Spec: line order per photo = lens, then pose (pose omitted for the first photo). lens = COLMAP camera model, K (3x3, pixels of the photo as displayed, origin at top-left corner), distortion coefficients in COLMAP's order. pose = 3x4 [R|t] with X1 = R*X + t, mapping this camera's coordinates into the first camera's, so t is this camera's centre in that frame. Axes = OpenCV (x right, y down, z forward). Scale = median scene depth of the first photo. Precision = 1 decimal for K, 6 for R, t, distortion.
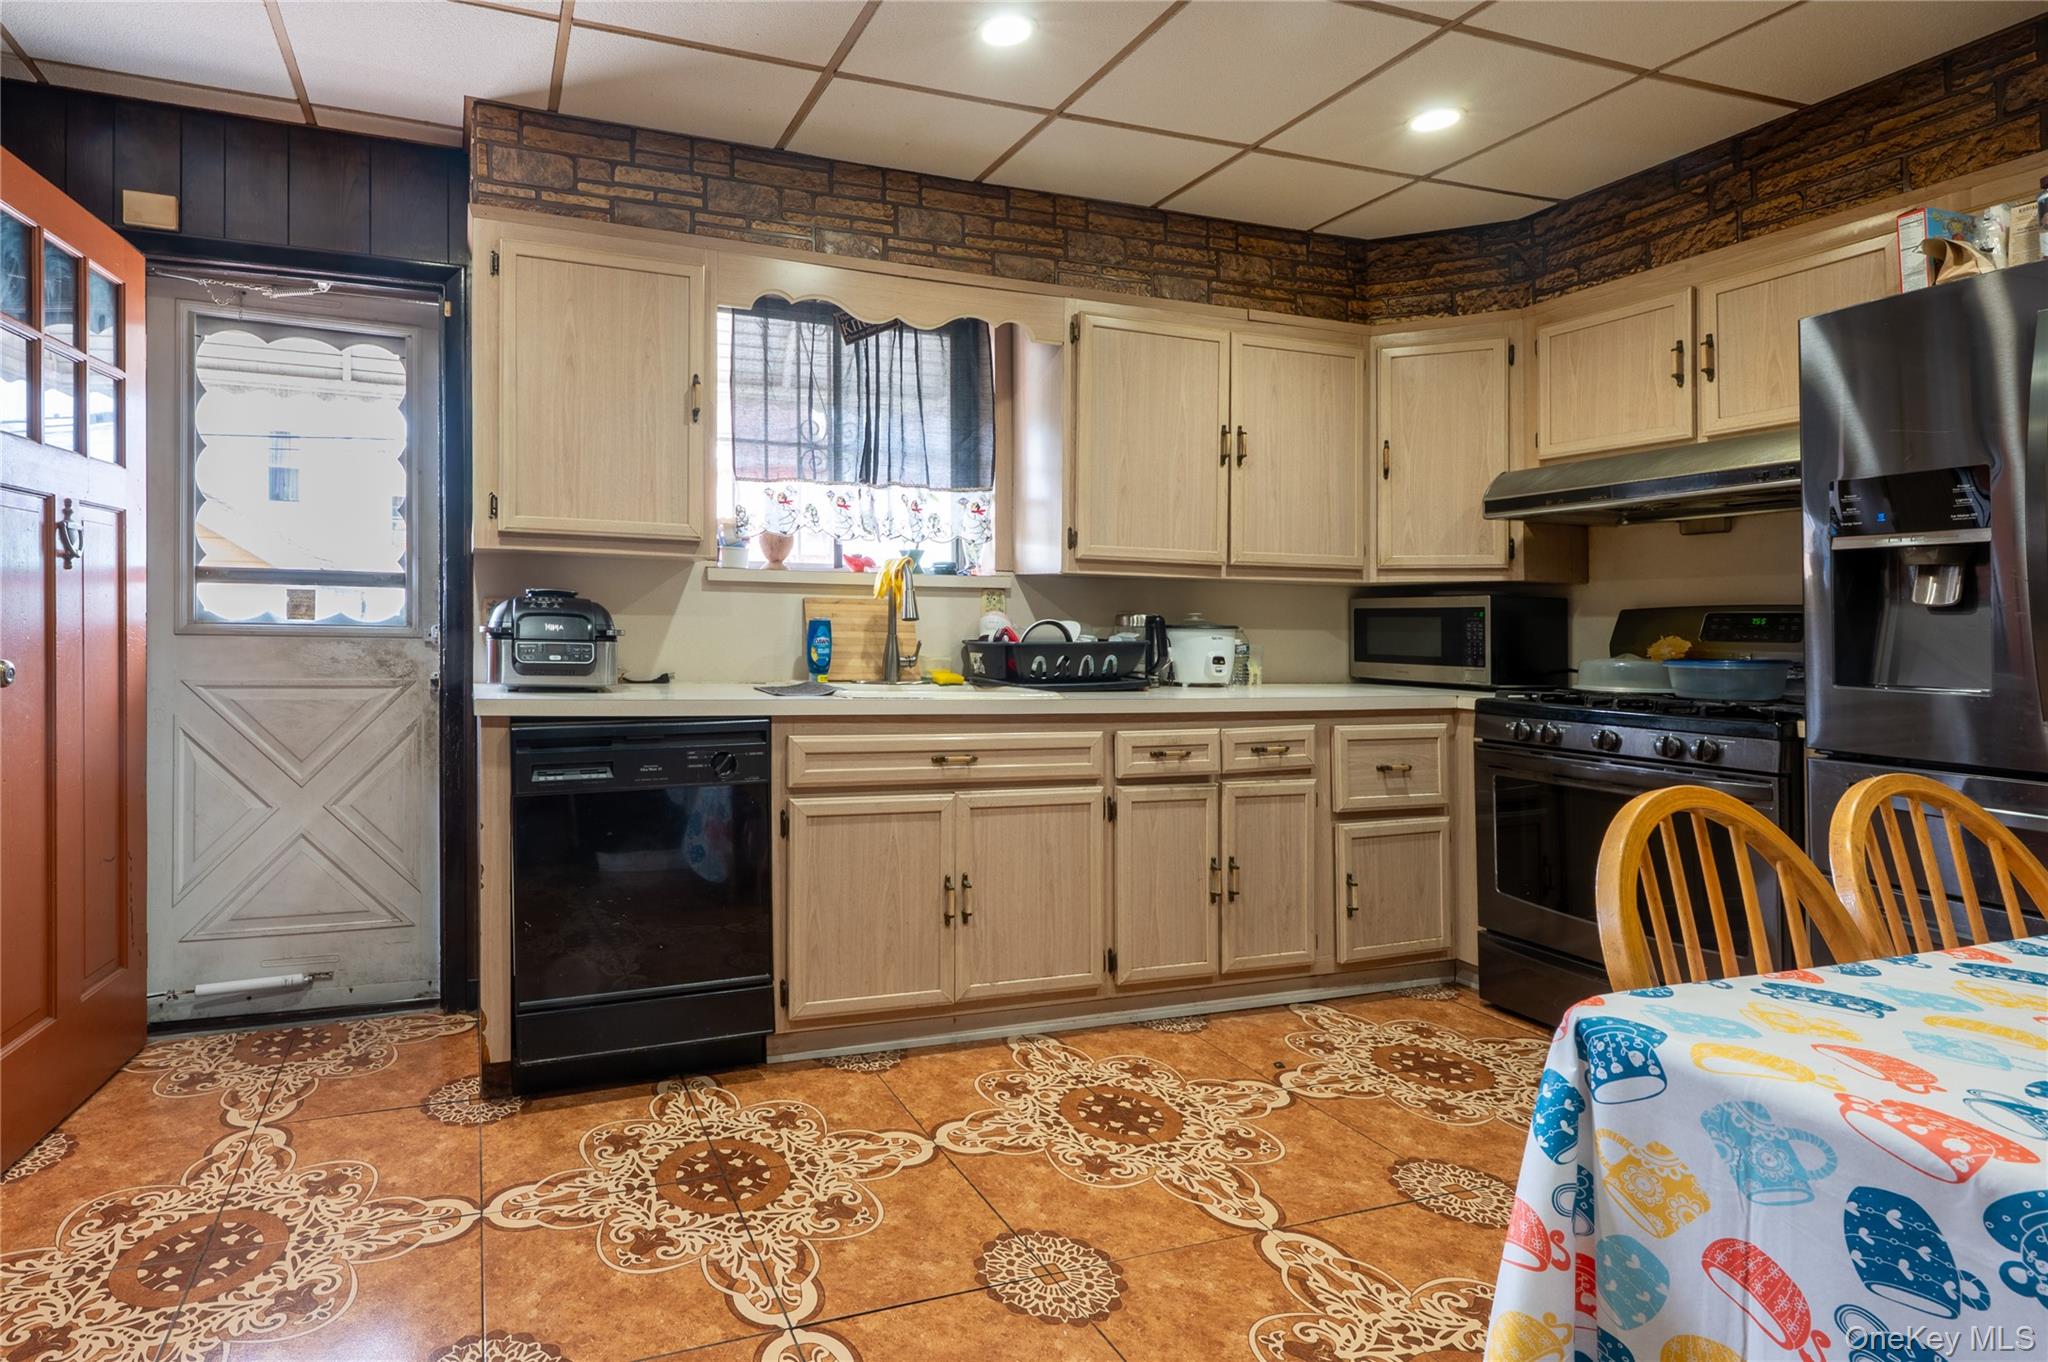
lens RADIAL K [[1302.9, 0, 1024.0], [0, 1302.9, 681.0], [0, 0, 1]] dist [-0.000748, -0.002097]
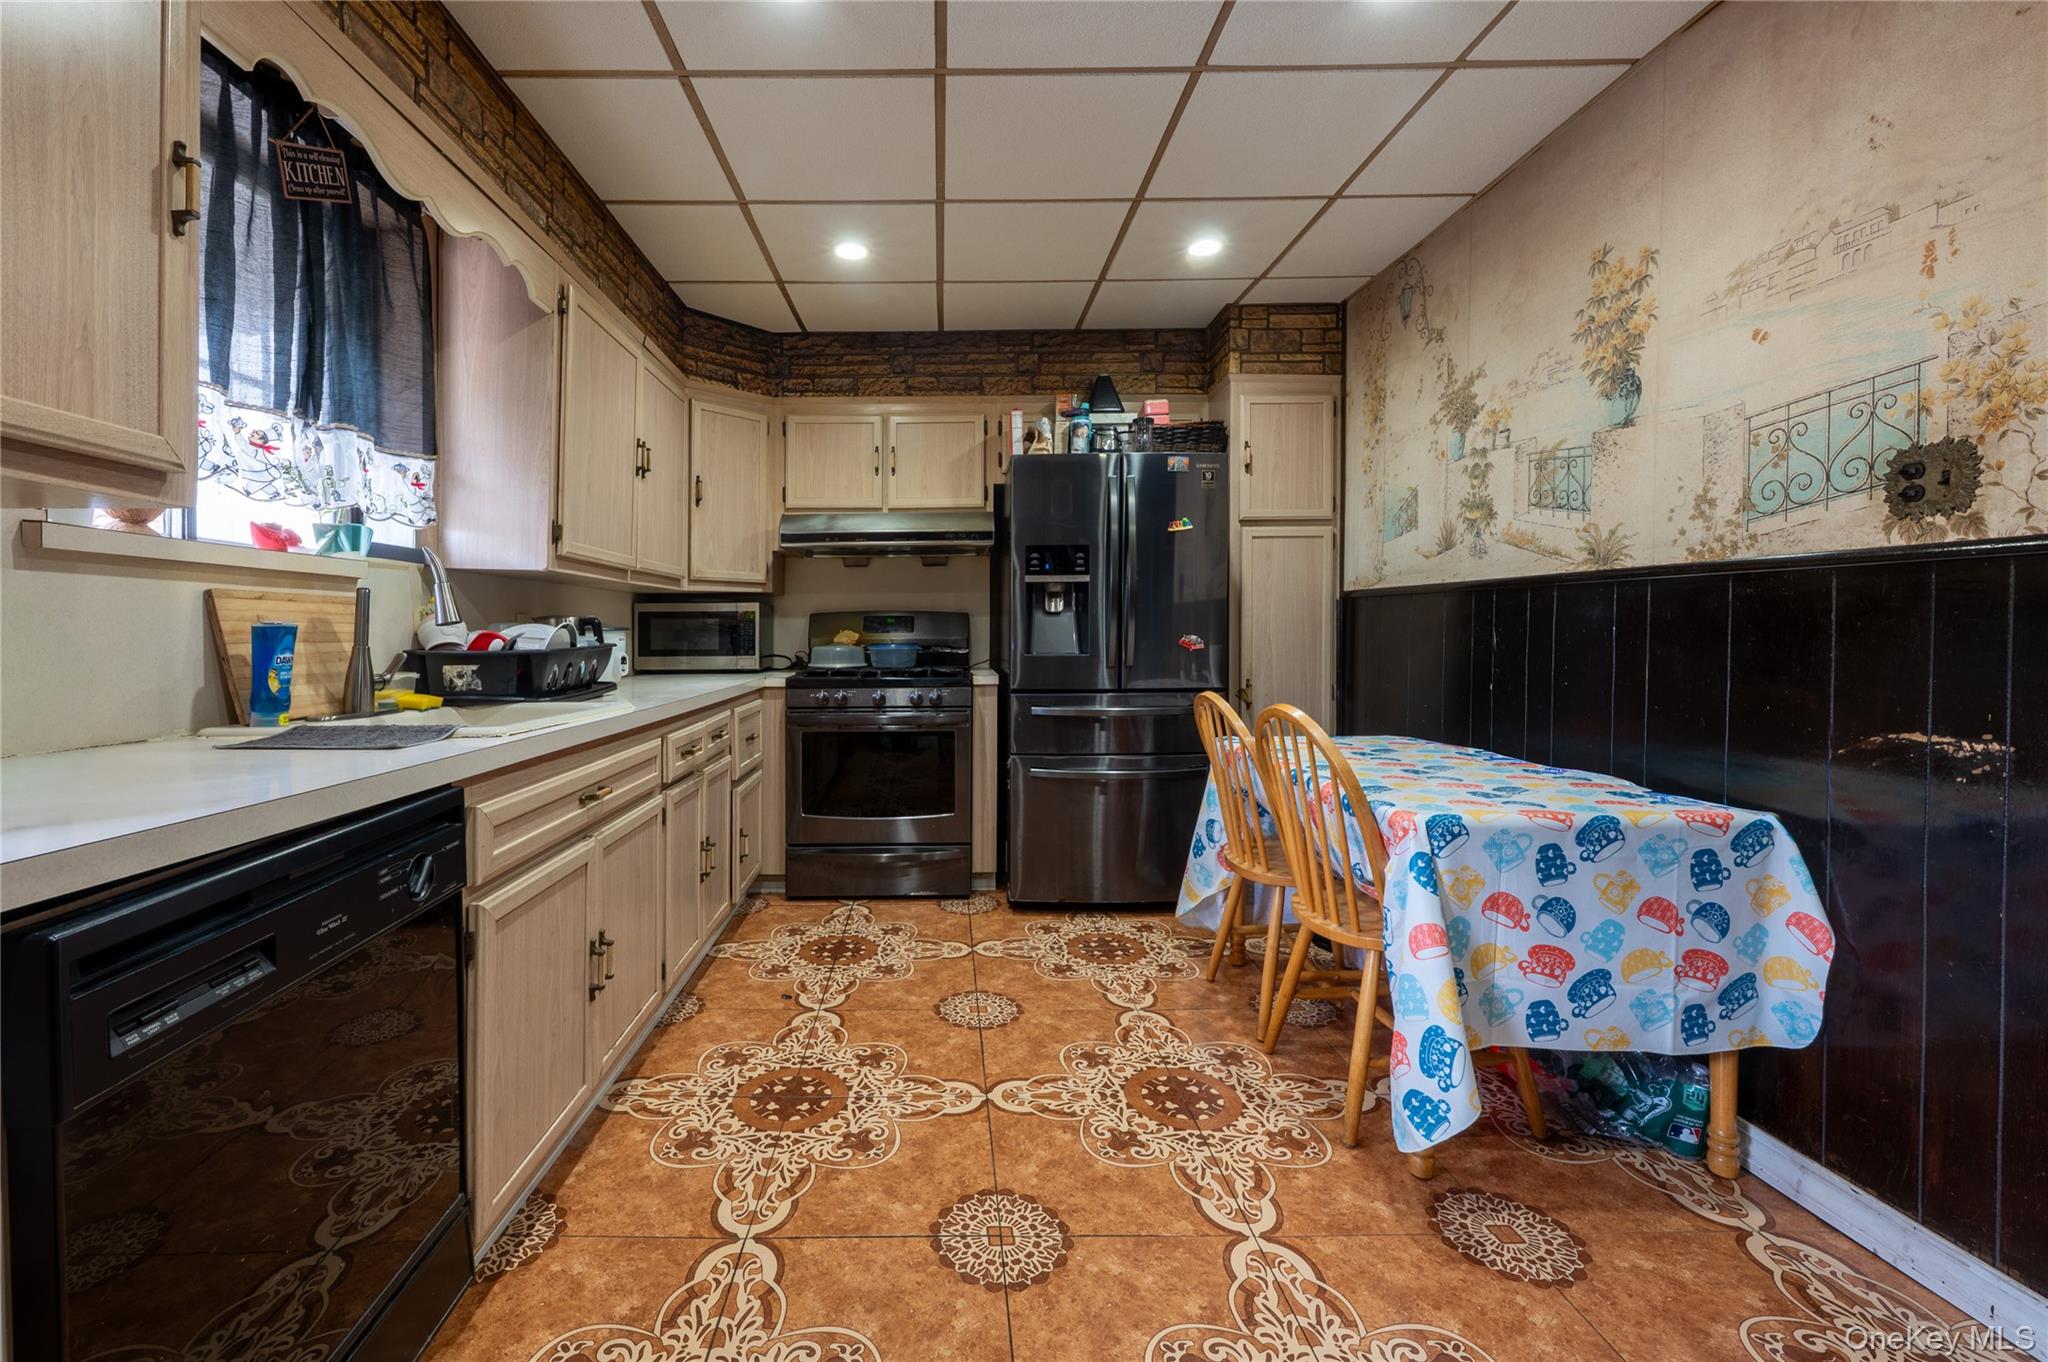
lens RADIAL K [[814.9, 0, 1021.1], [0, 814.9, 653.9], [0, 0, 1]] dist [0.000417, -0.000020]
pose [[0.300905, -0.043608, 0.952656, -0.445627], [0.048270, 0.998370, 0.030454, -0.029835], [-0.952432, 0.036821, 0.302520, 0.577557]]
